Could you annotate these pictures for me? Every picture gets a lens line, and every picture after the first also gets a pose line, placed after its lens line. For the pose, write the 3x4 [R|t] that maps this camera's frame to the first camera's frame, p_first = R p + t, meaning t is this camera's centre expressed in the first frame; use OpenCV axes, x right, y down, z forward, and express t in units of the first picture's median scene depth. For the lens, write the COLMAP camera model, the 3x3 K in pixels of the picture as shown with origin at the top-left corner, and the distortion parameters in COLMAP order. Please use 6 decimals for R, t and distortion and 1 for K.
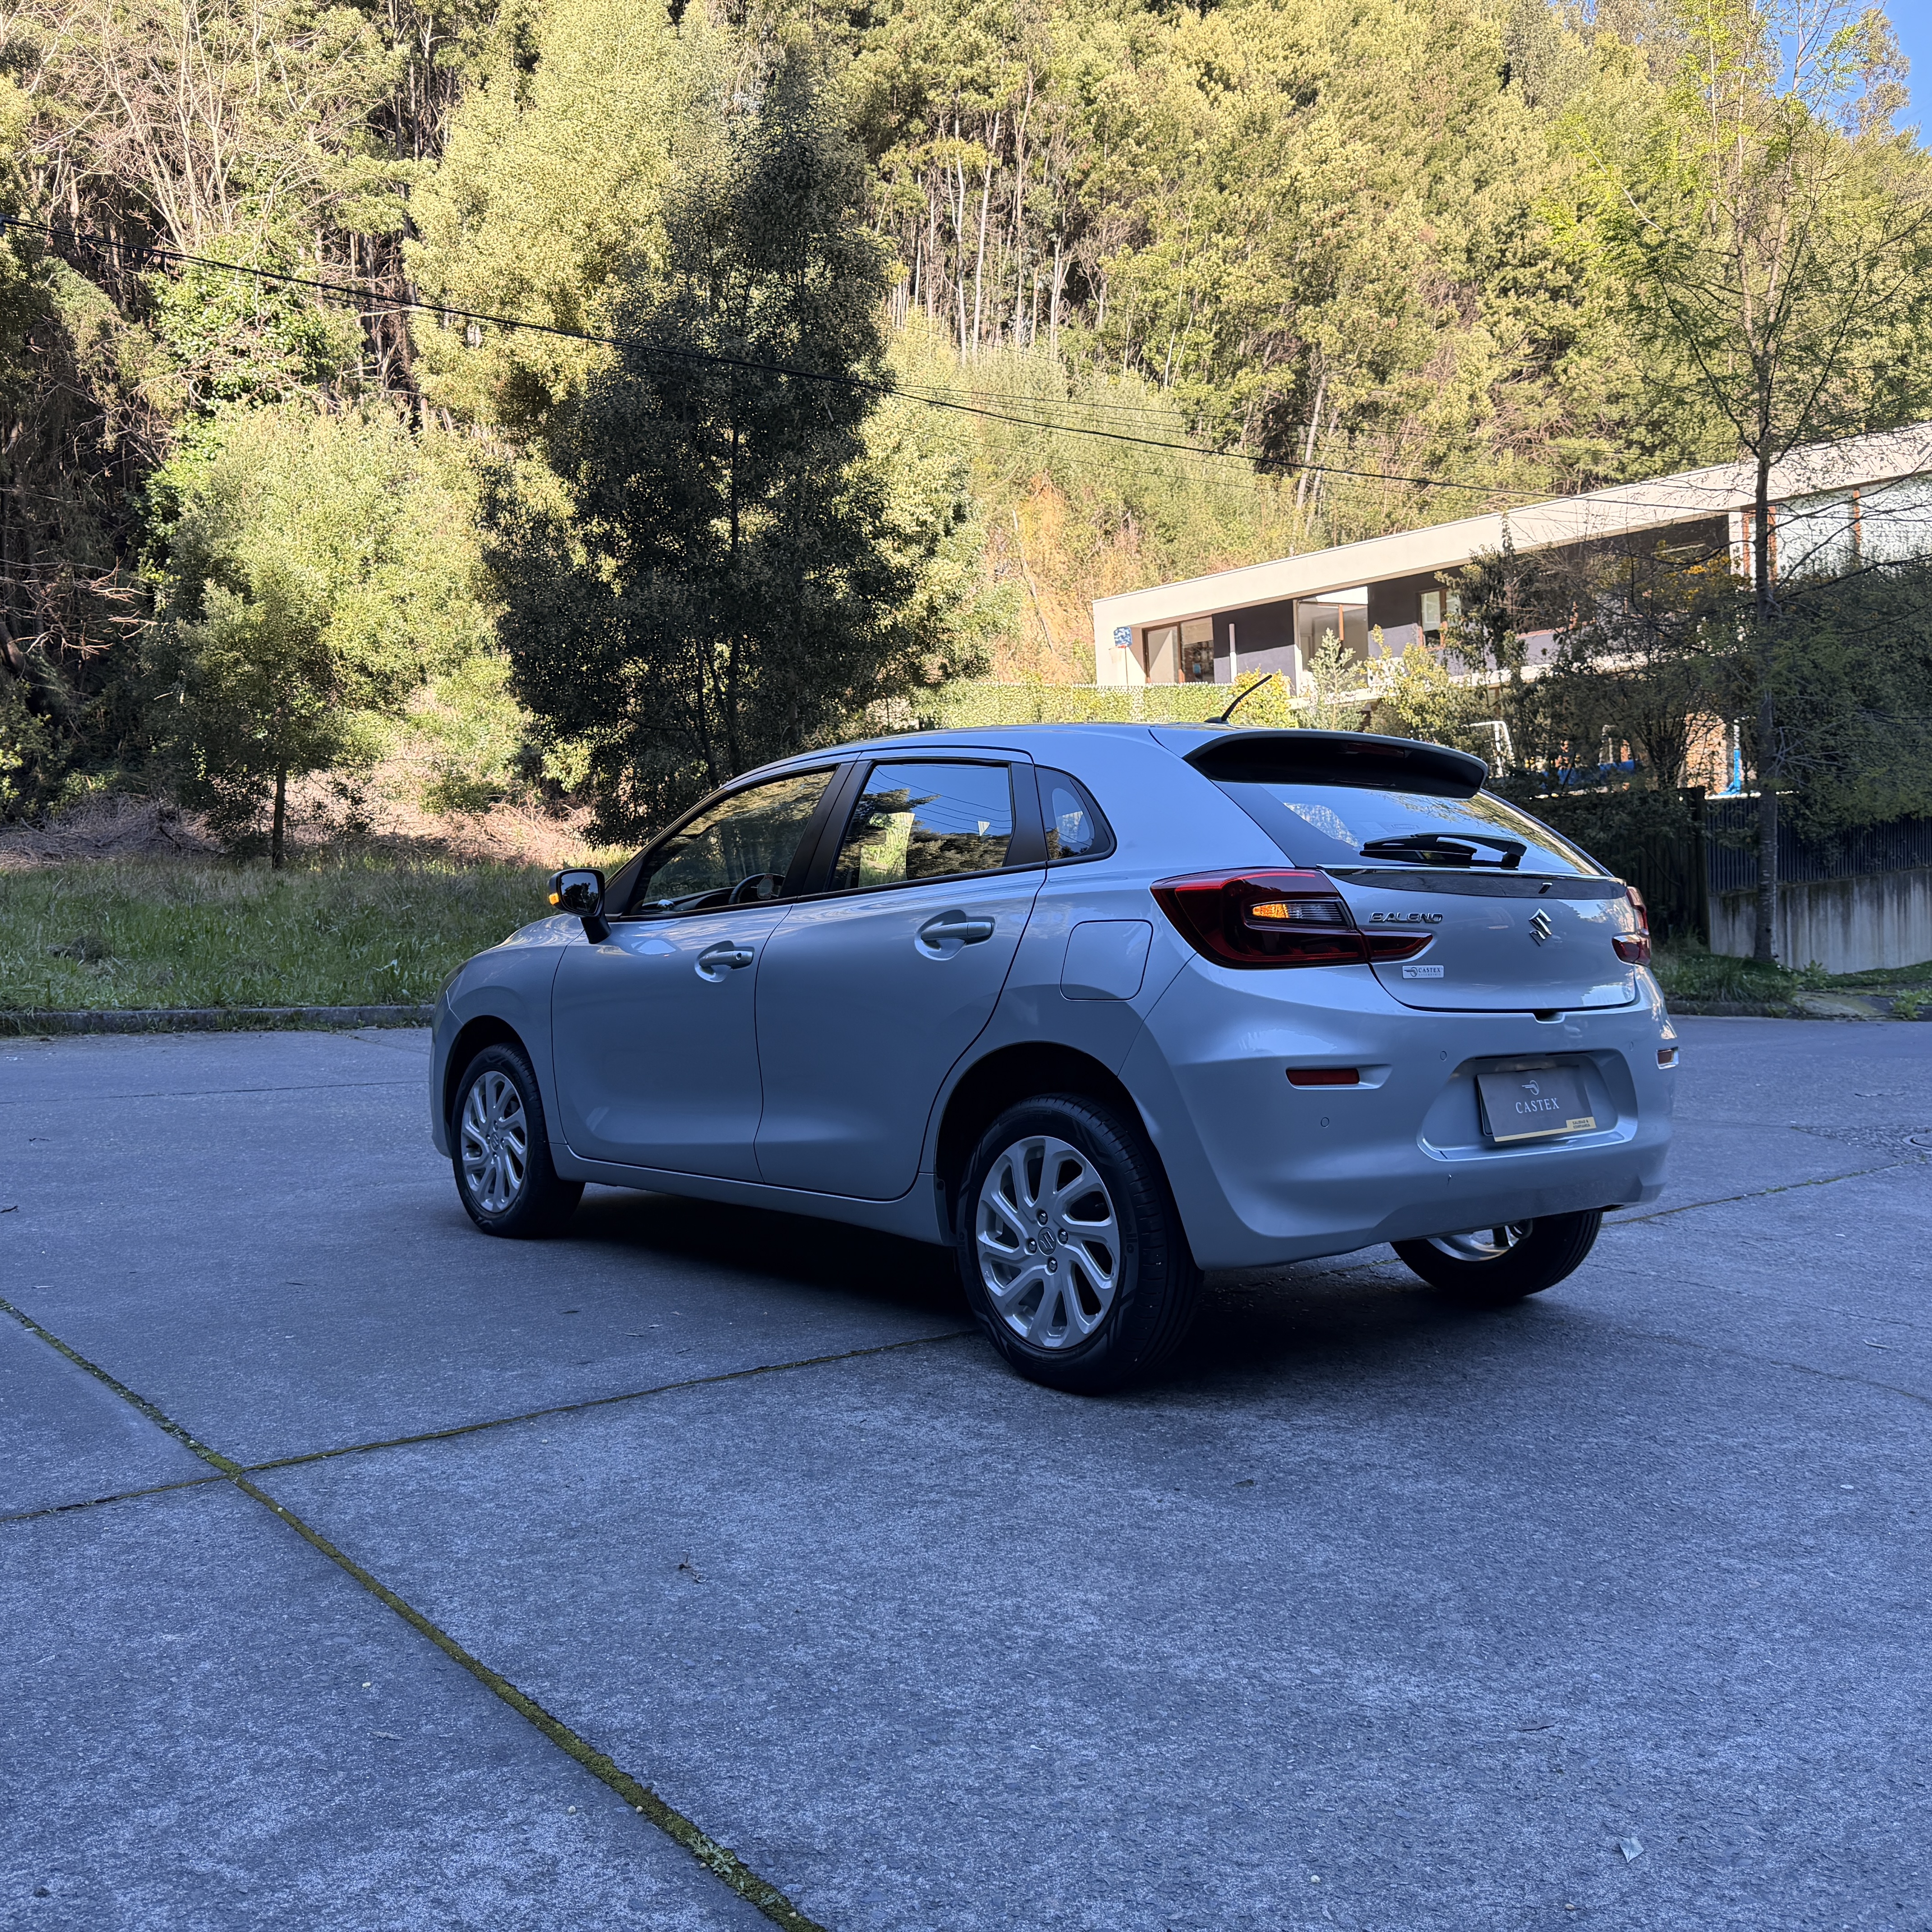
lens RADIAL K [[1831.8, 0, 974.6], [0, 1831.8, 968.8], [0, 0, 1]] dist [0.005813, 0.000000]
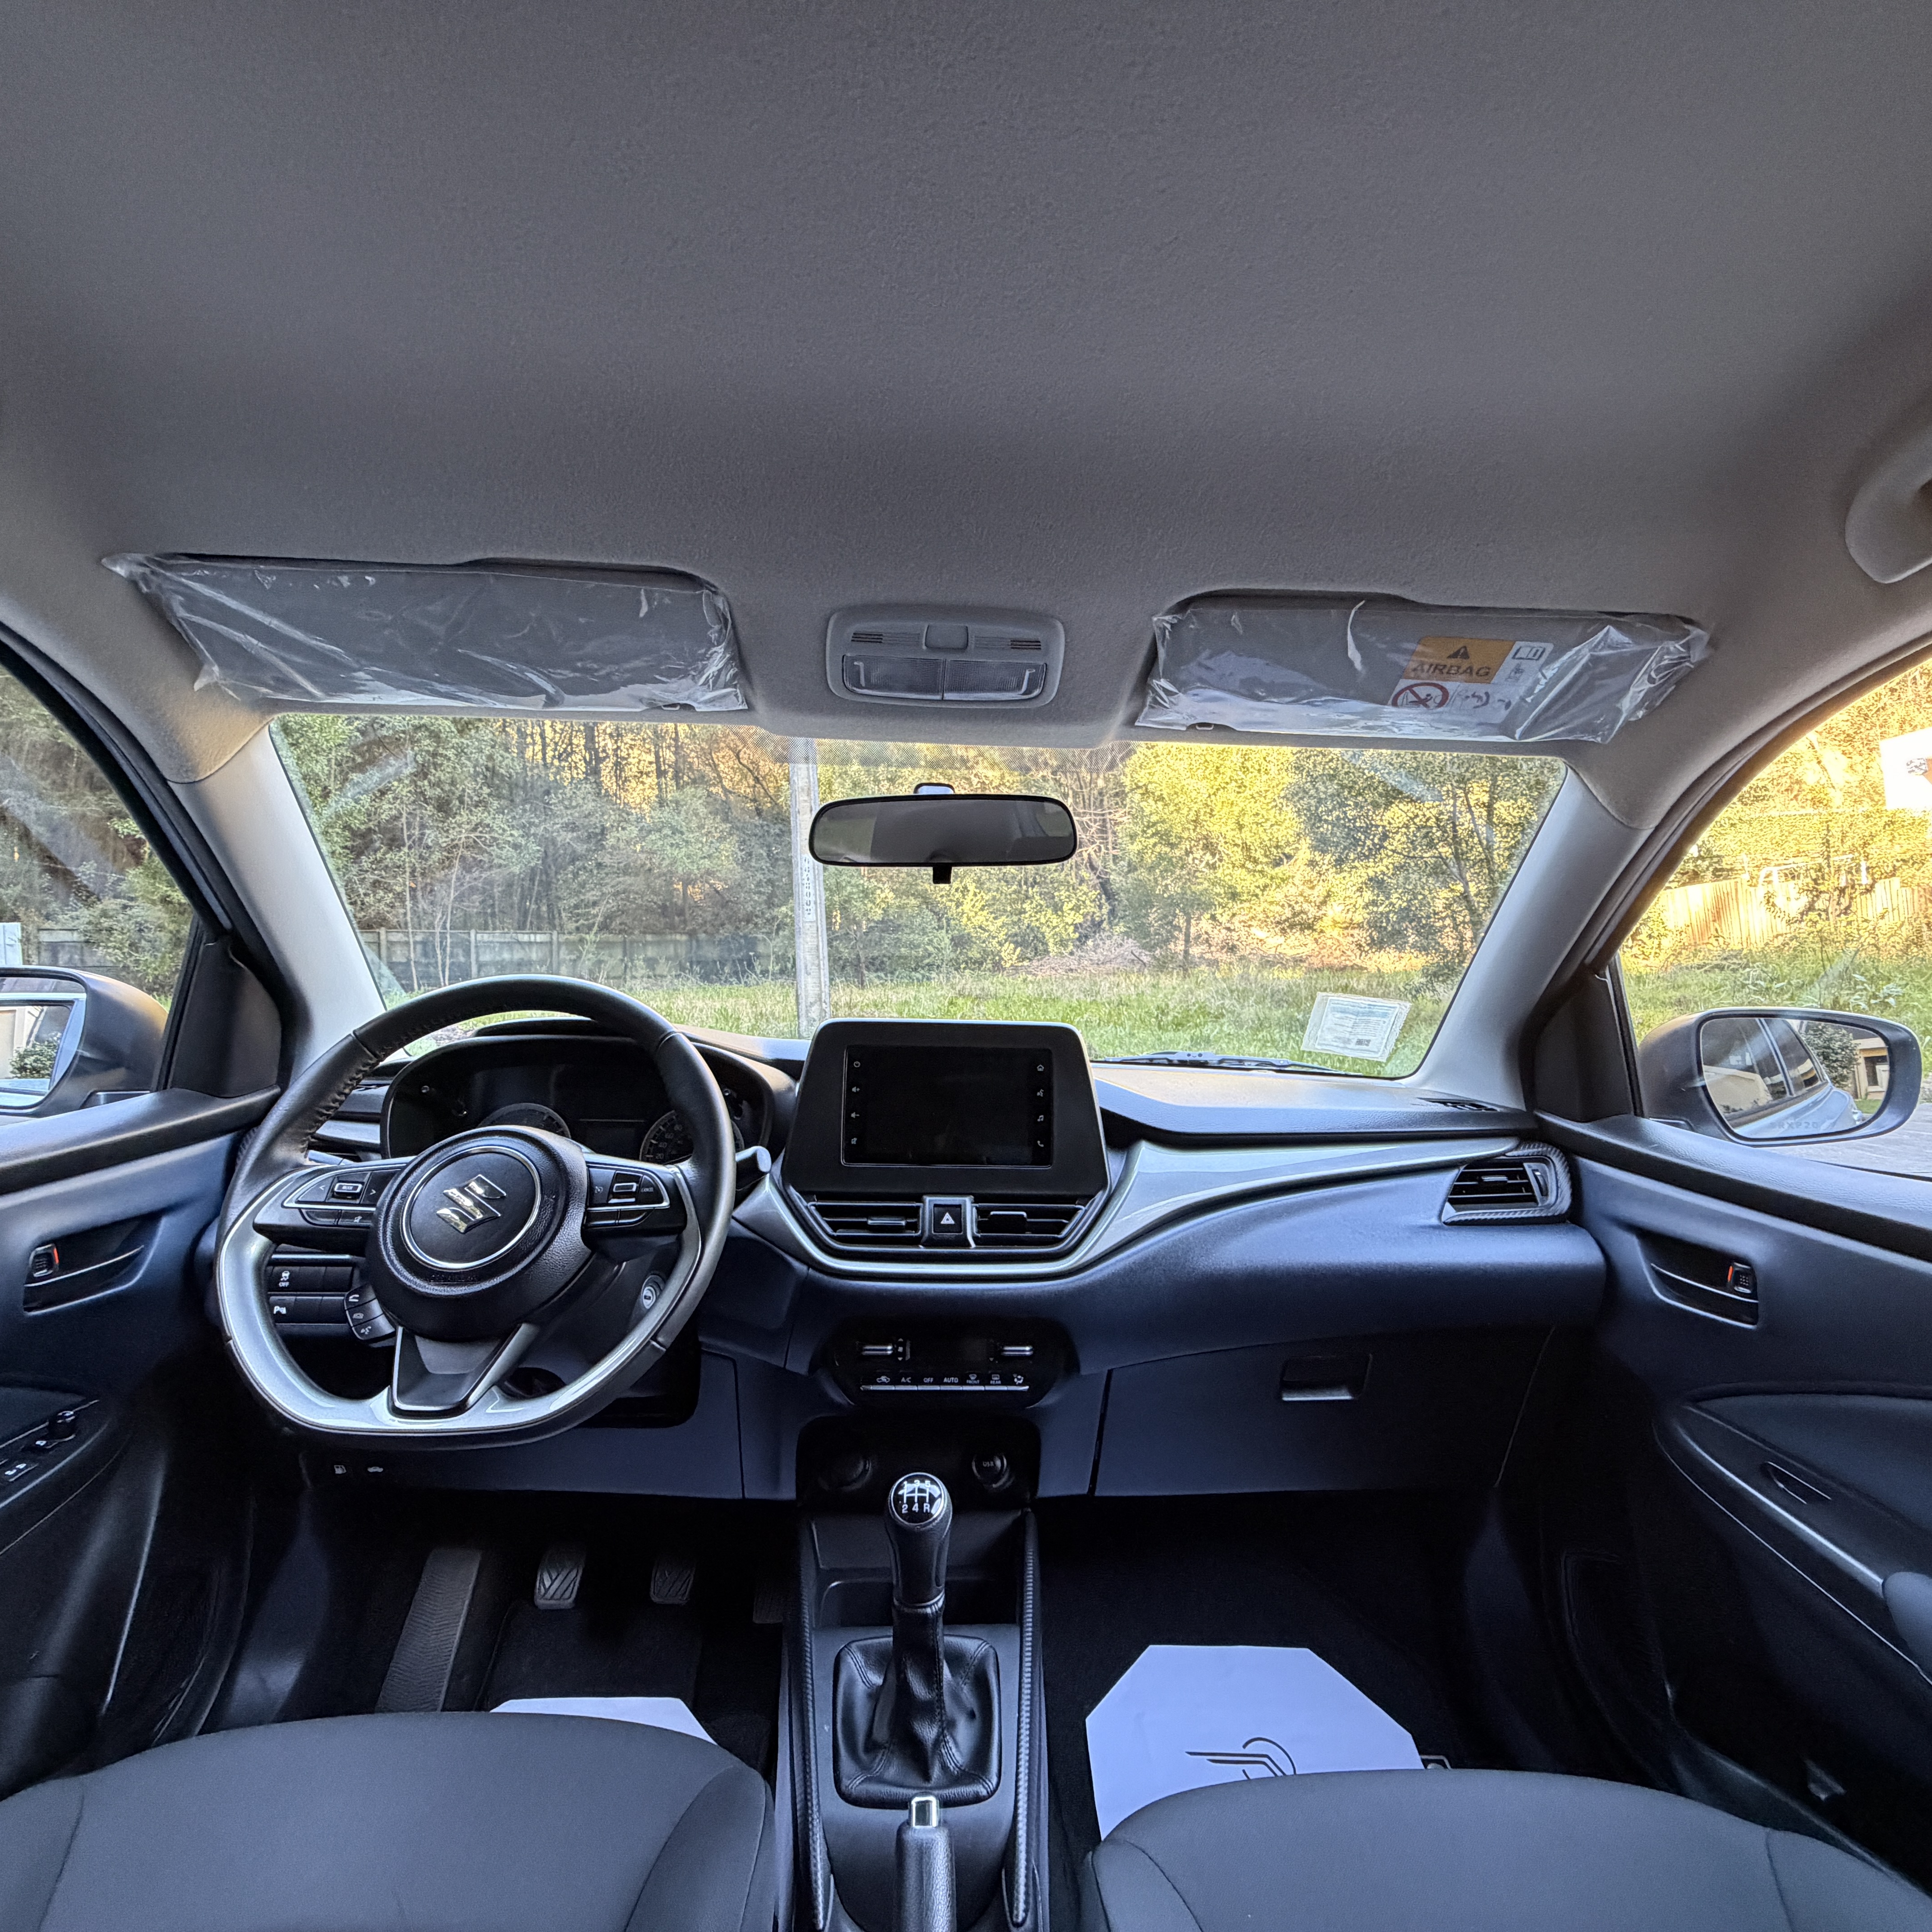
lens RADIAL K [[1022.9, 0, 953.5], [0, 1022.9, 974.9], [0, 0, 1]] dist [-0.001217, -0.001272]
pose [[0.782496, -0.013328, -0.622513, 0.008329], [-0.020697, 0.998662, -0.047397, -0.010423], [0.622311, 0.049972, 0.781173, 0.203162]]
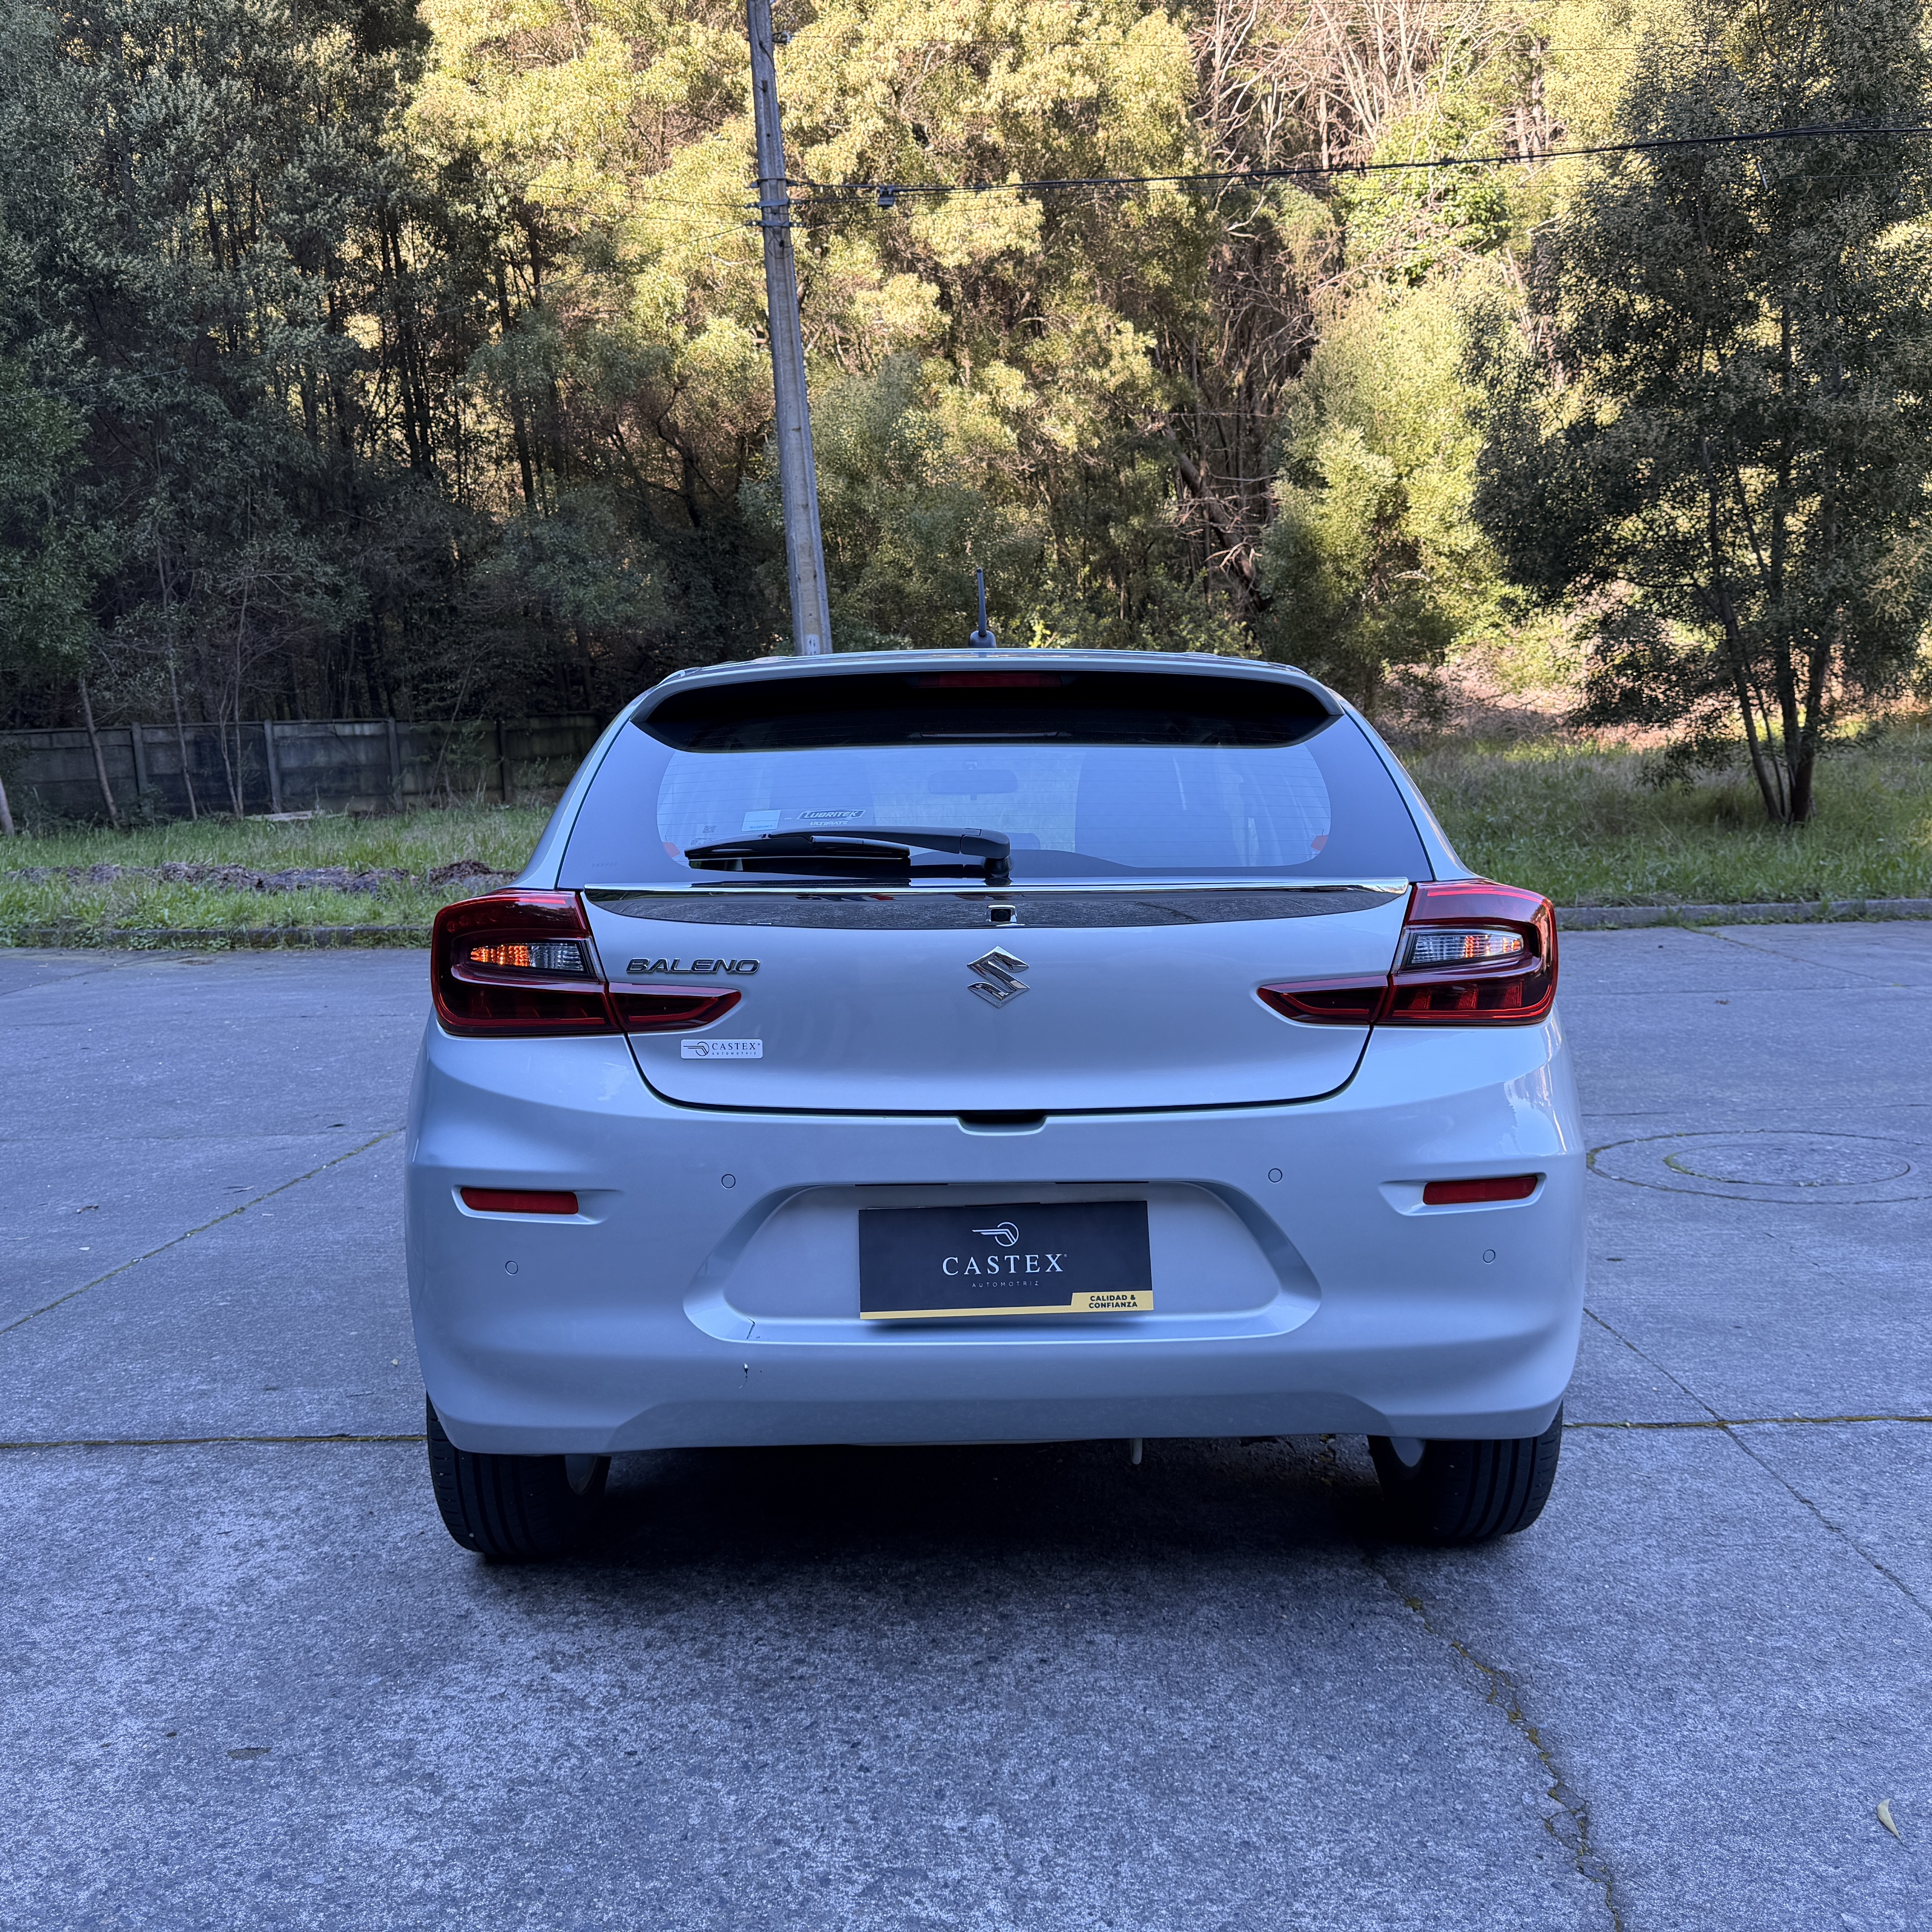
lens RADIAL K [[1831.8, 0, 948.2], [0, 1831.8, 967.6], [0, 0, 1]] dist [0.005813, 0.000000]
pose [[0.757409, 0.037799, -0.651845, 0.109199], [0.008246, 0.997690, 0.067435, -0.010550], [0.652888, -0.056451, 0.755348, 0.083470]]
